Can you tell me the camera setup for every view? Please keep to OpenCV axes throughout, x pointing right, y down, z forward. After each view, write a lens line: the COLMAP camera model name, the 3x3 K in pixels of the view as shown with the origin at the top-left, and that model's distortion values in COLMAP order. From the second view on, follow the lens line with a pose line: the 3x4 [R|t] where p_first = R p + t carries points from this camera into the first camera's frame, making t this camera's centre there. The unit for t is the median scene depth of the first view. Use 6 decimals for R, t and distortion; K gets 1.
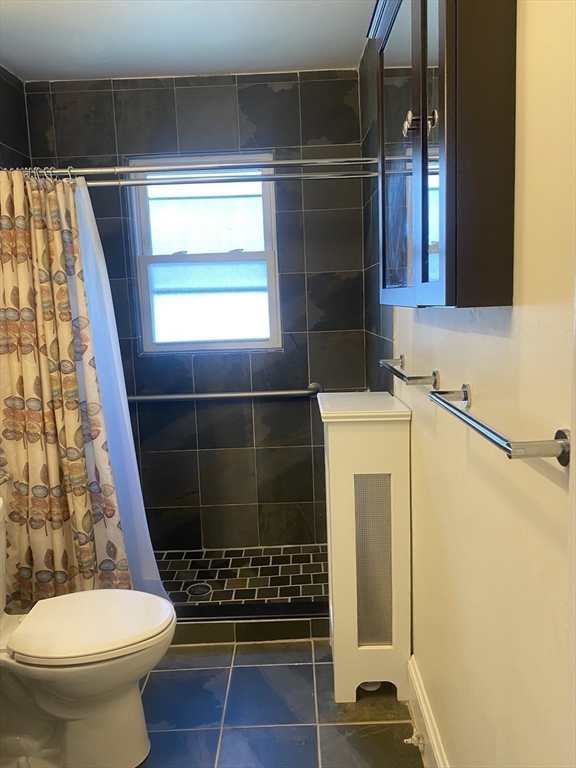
lens RADIAL K [[579.3, 0, 290.9], [0, 579.3, 387.4], [0, 0, 1]] dist [0.035665, -0.049586]
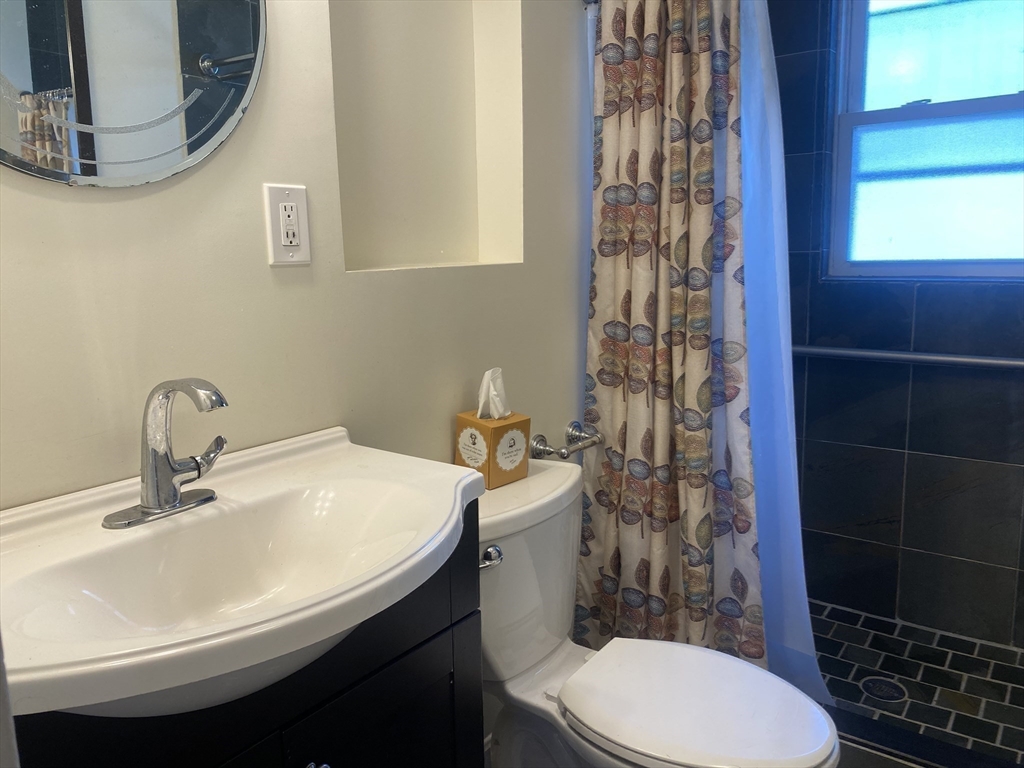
lens RADIAL K [[772.4, 0, 488.7], [0, 772.4, 364.5], [0, 0, 1]] dist [0.035665, -0.049586]
pose [[0.791333, 0.104293, -0.602424, -0.051176], [-0.091925, 0.994438, 0.051409, 0.031761], [0.604435, 0.014697, 0.796519, 0.197908]]
